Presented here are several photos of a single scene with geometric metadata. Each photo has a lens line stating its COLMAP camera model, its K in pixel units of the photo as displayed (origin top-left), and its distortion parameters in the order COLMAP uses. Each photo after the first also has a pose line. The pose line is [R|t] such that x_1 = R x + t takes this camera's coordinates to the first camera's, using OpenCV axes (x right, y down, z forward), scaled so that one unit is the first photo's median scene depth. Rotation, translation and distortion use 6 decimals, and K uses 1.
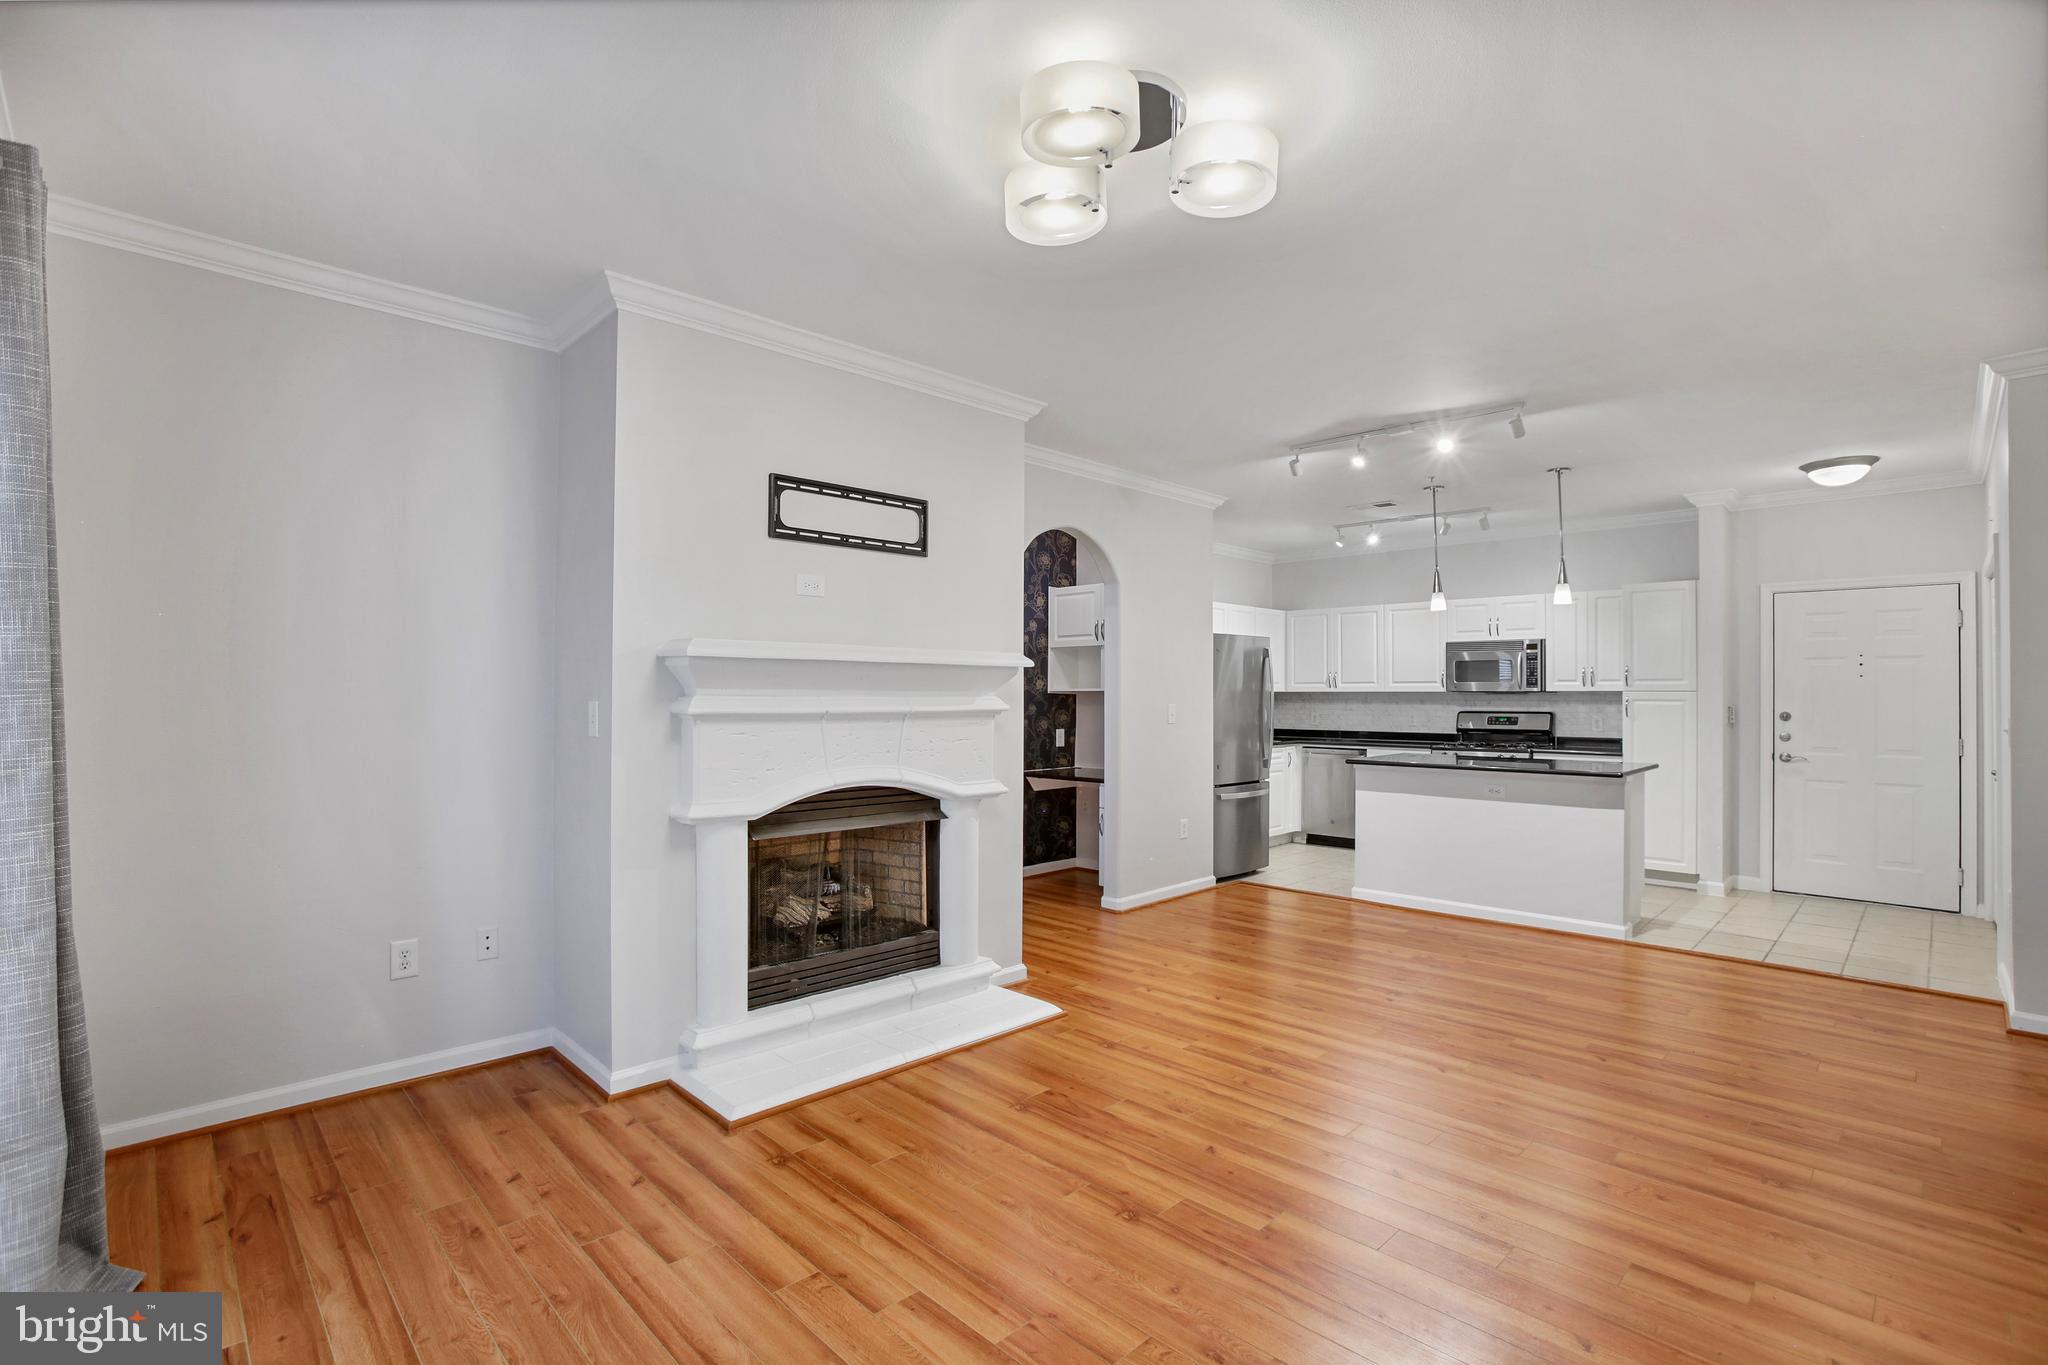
lens RADIAL K [[948.0, 0, 1016.6], [0, 948.0, 684.0], [0, 0, 1]] dist [-0.071754, 0.029855]
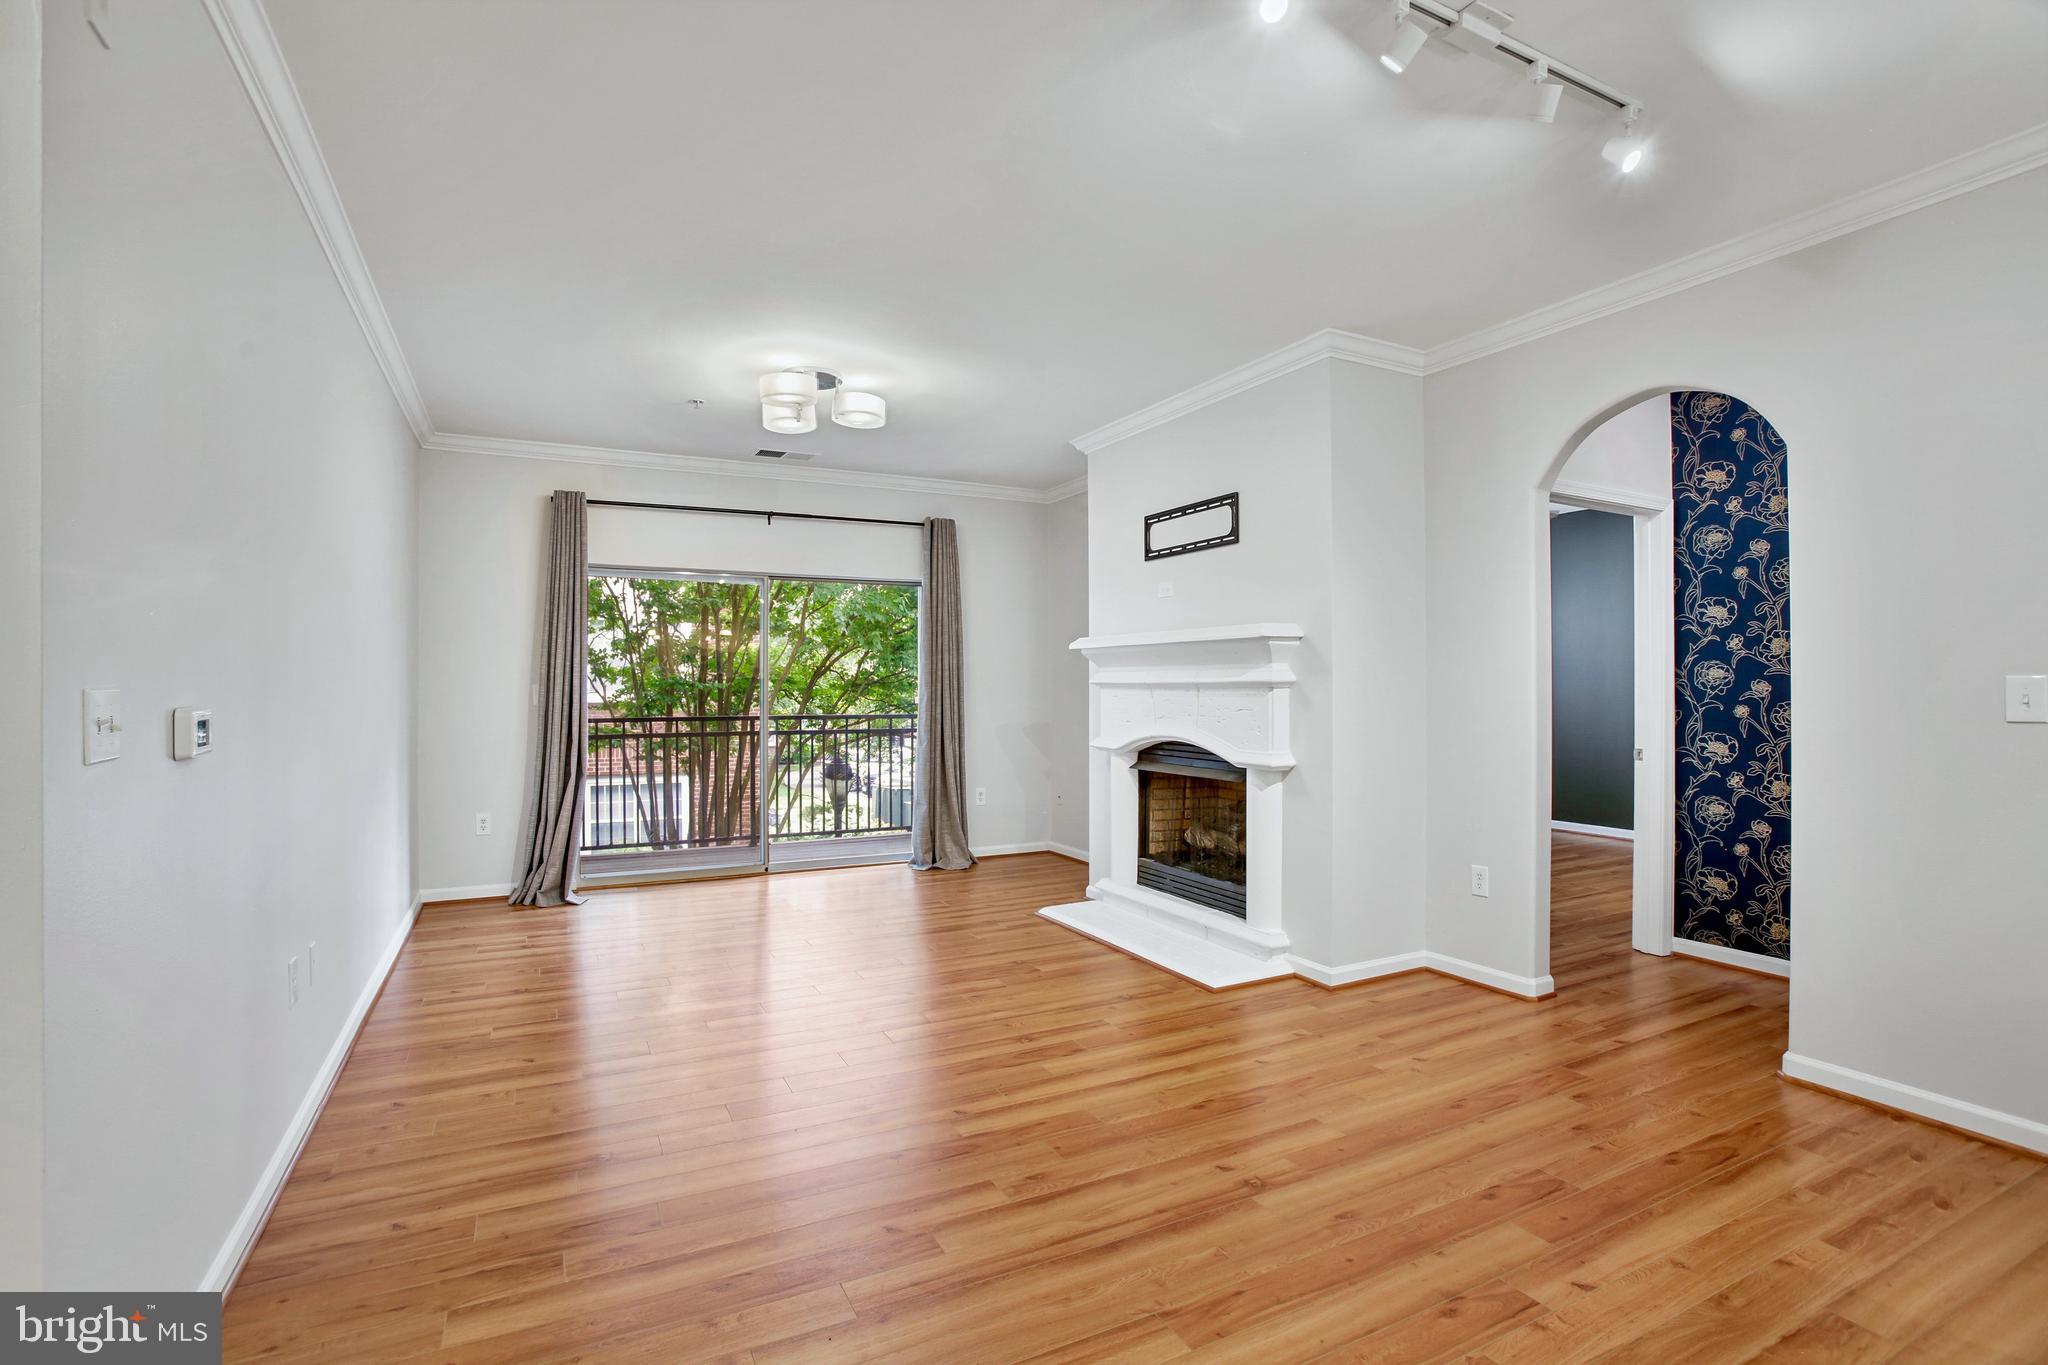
lens RADIAL K [[956.8, 0, 1016.1], [0, 956.8, 684.9], [0, 0, 1]] dist [-0.076429, 0.030869]
pose [[-0.297367, -0.003014, -0.954758, 0.690119], [0.012077, 0.999903, -0.006917, 0.023592], [0.954687, -0.013588, -0.297302, 0.720107]]
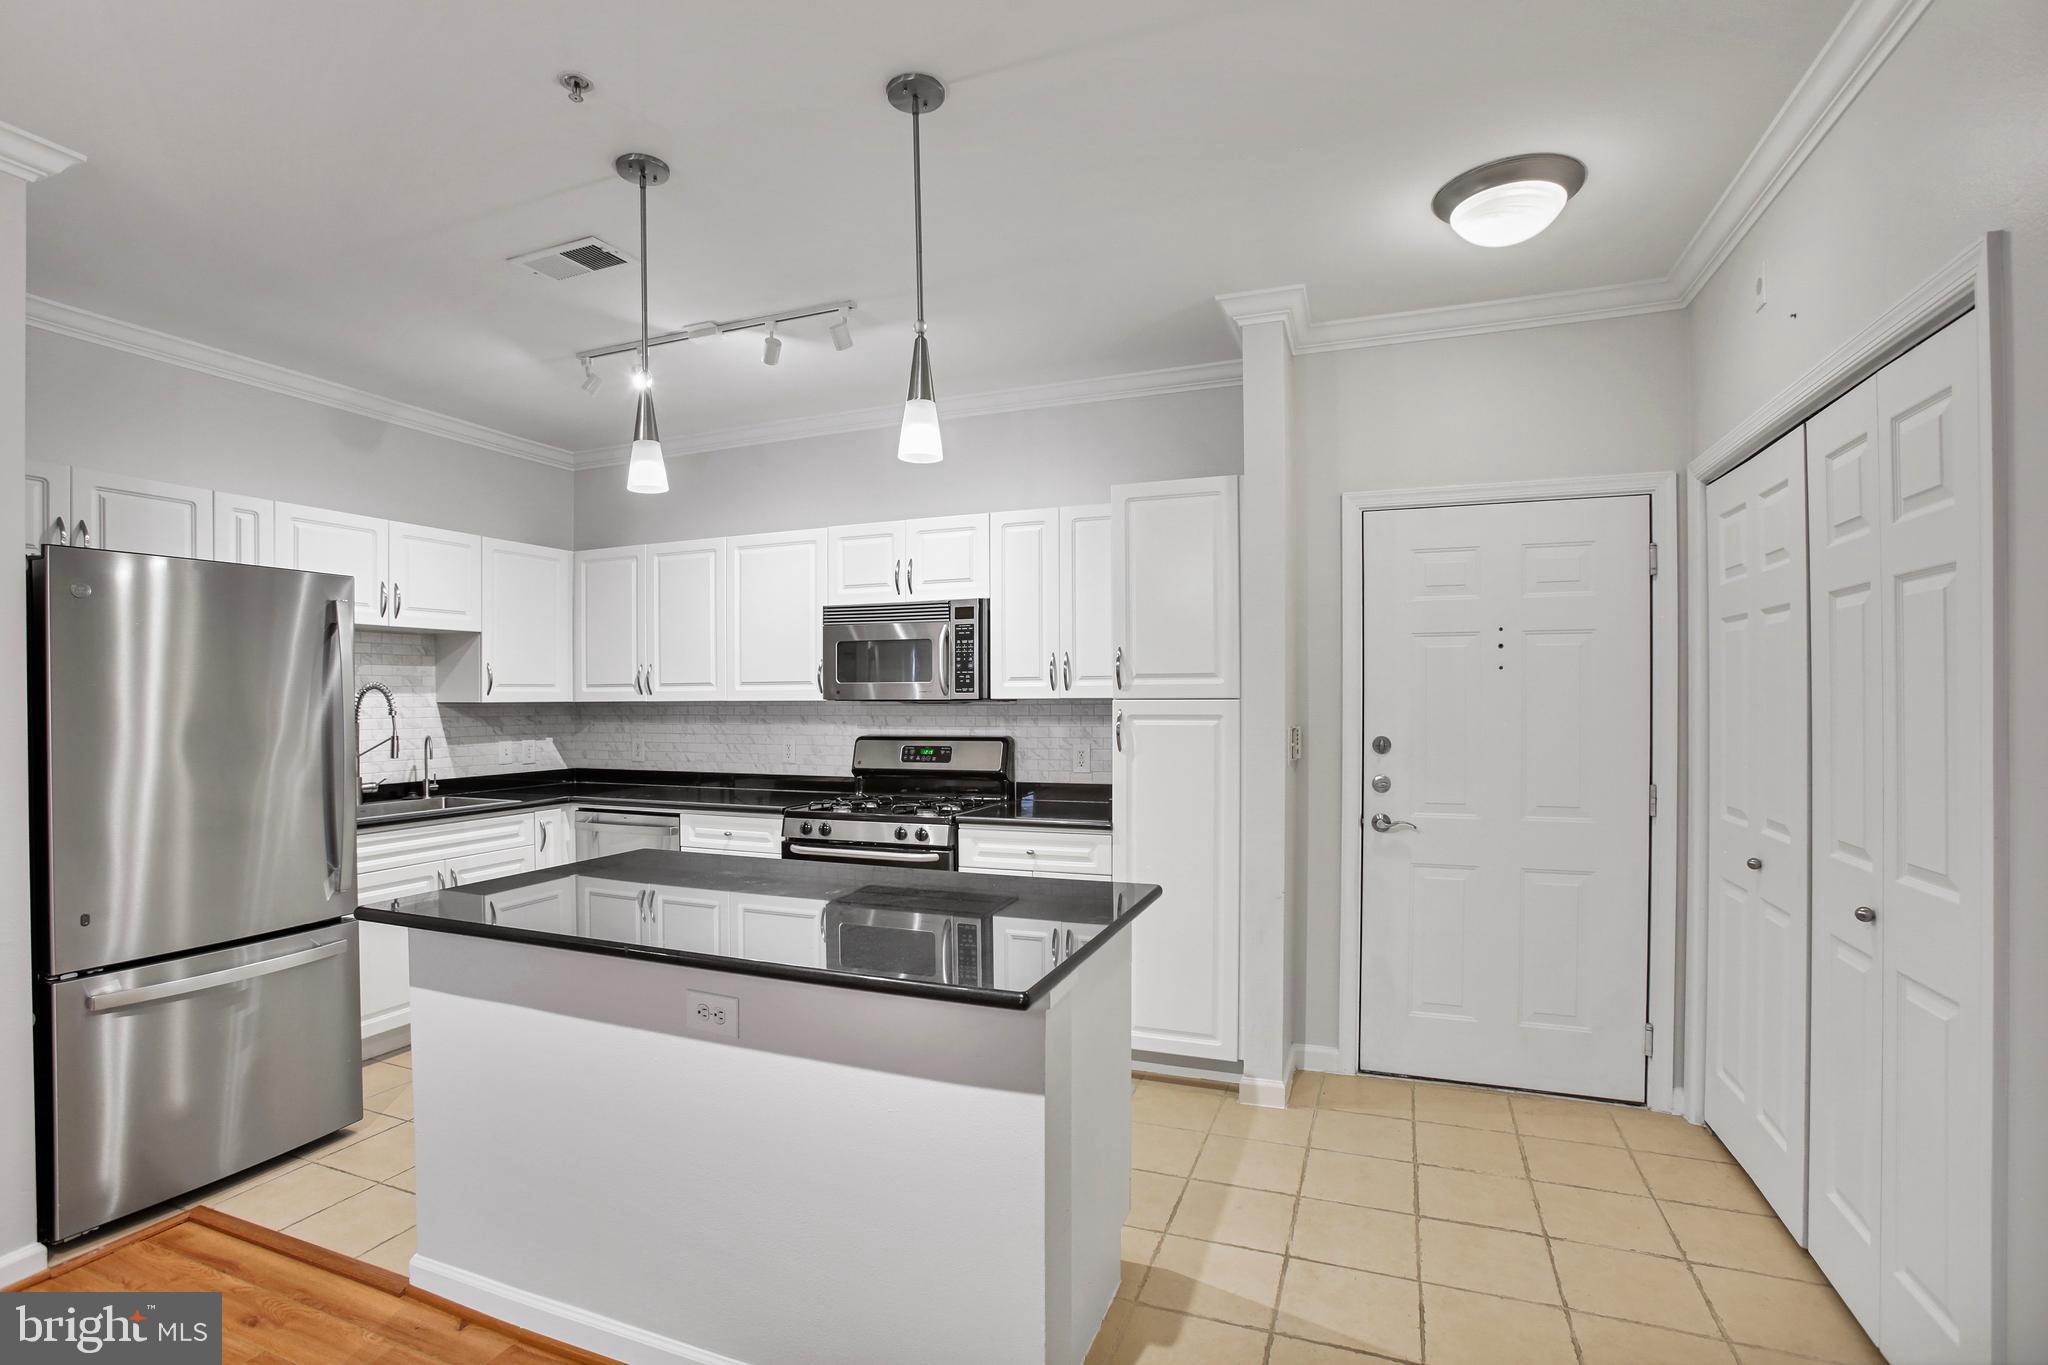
lens RADIAL K [[959.1, 0, 1024.7], [0, 959.1, 697.5], [0, 0, 1]] dist [-0.104789, 0.031401]
pose [[0.911095, -0.008115, 0.412117, 0.439380], [0.004082, 0.999935, 0.010667, 0.001540], [-0.412176, -0.008036, 0.911069, 0.602426]]
